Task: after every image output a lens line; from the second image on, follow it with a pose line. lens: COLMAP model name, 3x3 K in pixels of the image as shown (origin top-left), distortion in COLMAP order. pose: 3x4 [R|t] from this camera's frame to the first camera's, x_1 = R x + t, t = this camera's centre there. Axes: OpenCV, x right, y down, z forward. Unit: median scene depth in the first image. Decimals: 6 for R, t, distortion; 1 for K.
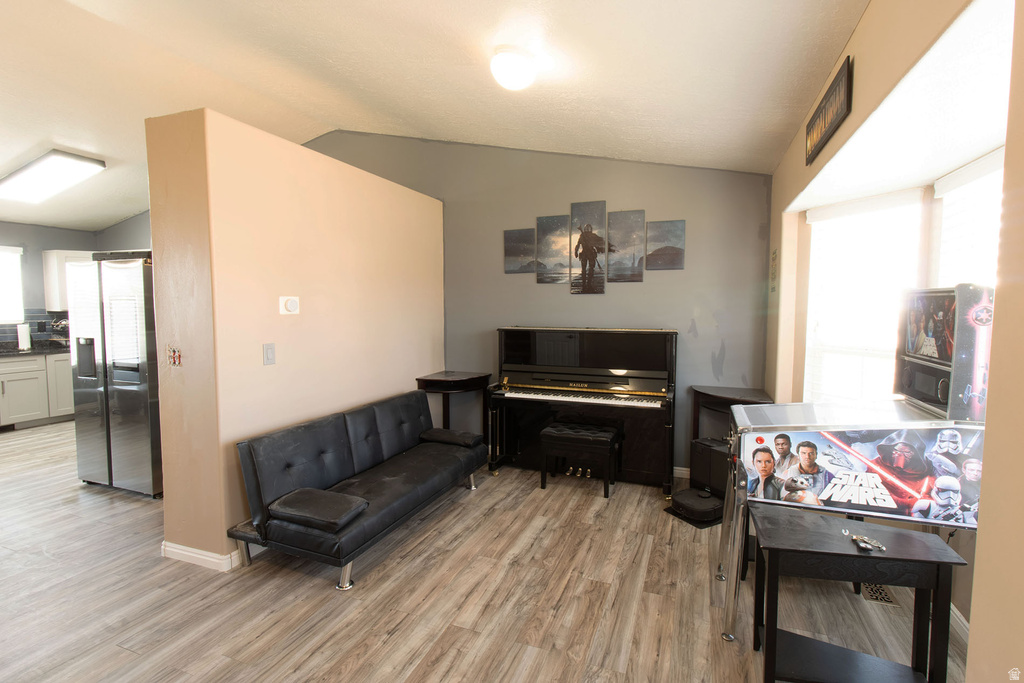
lens RADIAL K [[473.6, 0, 517.9], [0, 473.6, 337.1], [0, 0, 1]] dist [0.003136, 0.000010]
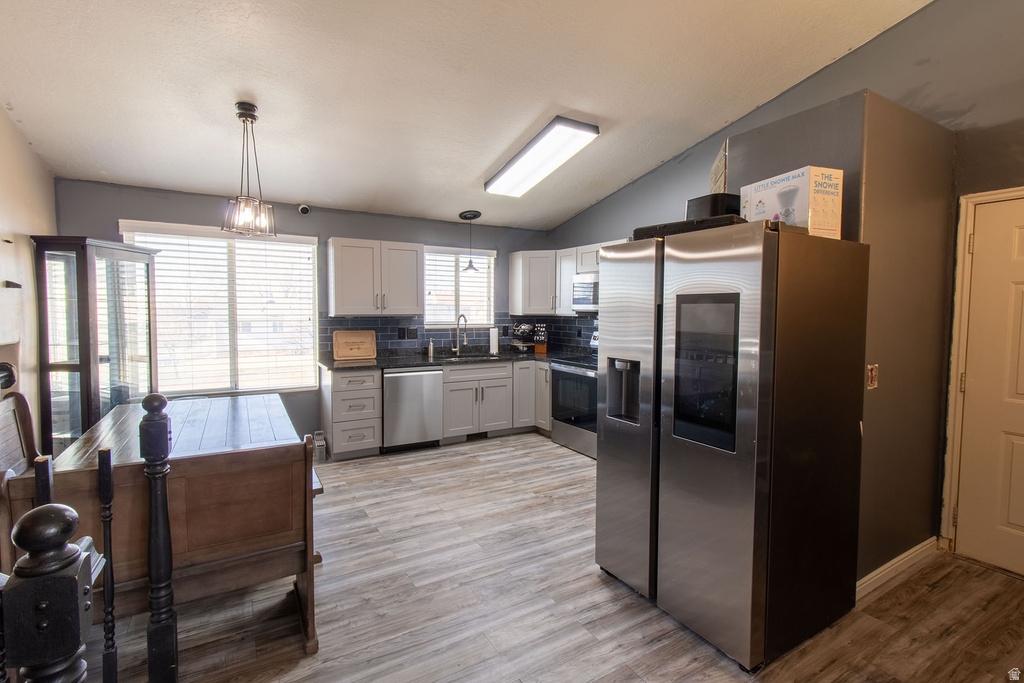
lens RADIAL K [[473.6, 0, 517.9], [0, 473.6, 337.1], [0, 0, 1]] dist [0.003136, 0.000010]
pose [[0.790870, 0.038775, -0.610754, -0.412933], [-0.043997, 0.999011, 0.006452, -0.017399], [0.610400, 0.021768, 0.791794, 0.260694]]
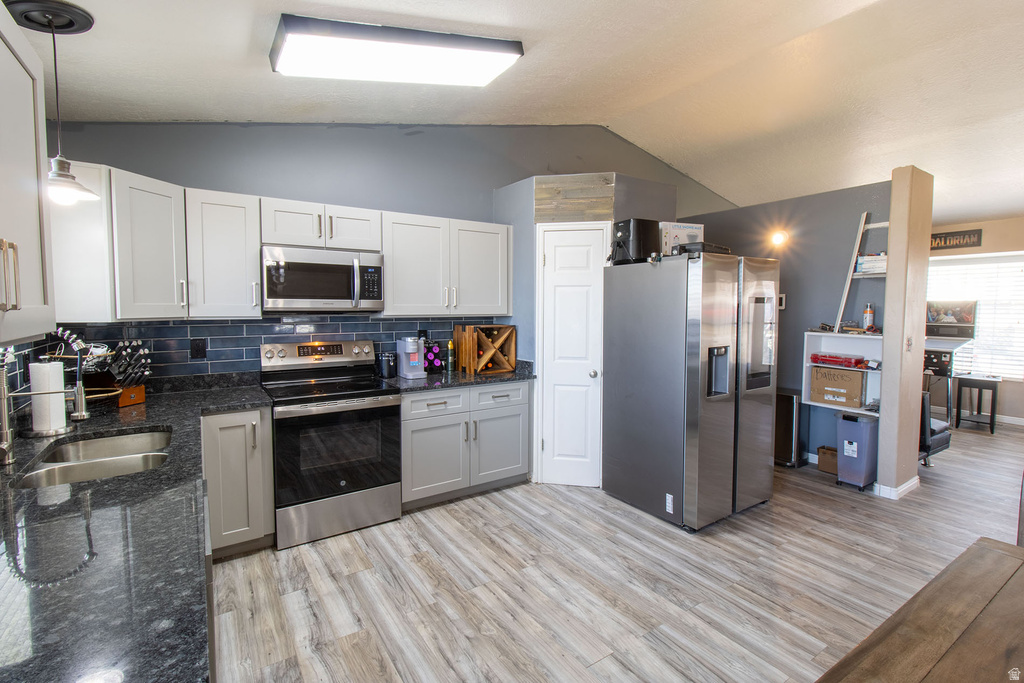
lens RADIAL K [[473.6, 0, 517.9], [0, 473.6, 337.1], [0, 0, 1]] dist [0.003136, 0.000010]
pose [[0.574096, -0.056504, 0.816836, -1.158362], [0.054738, 0.998033, 0.030567, -0.037882], [-0.816956, 0.027163, 0.576060, 0.531341]]
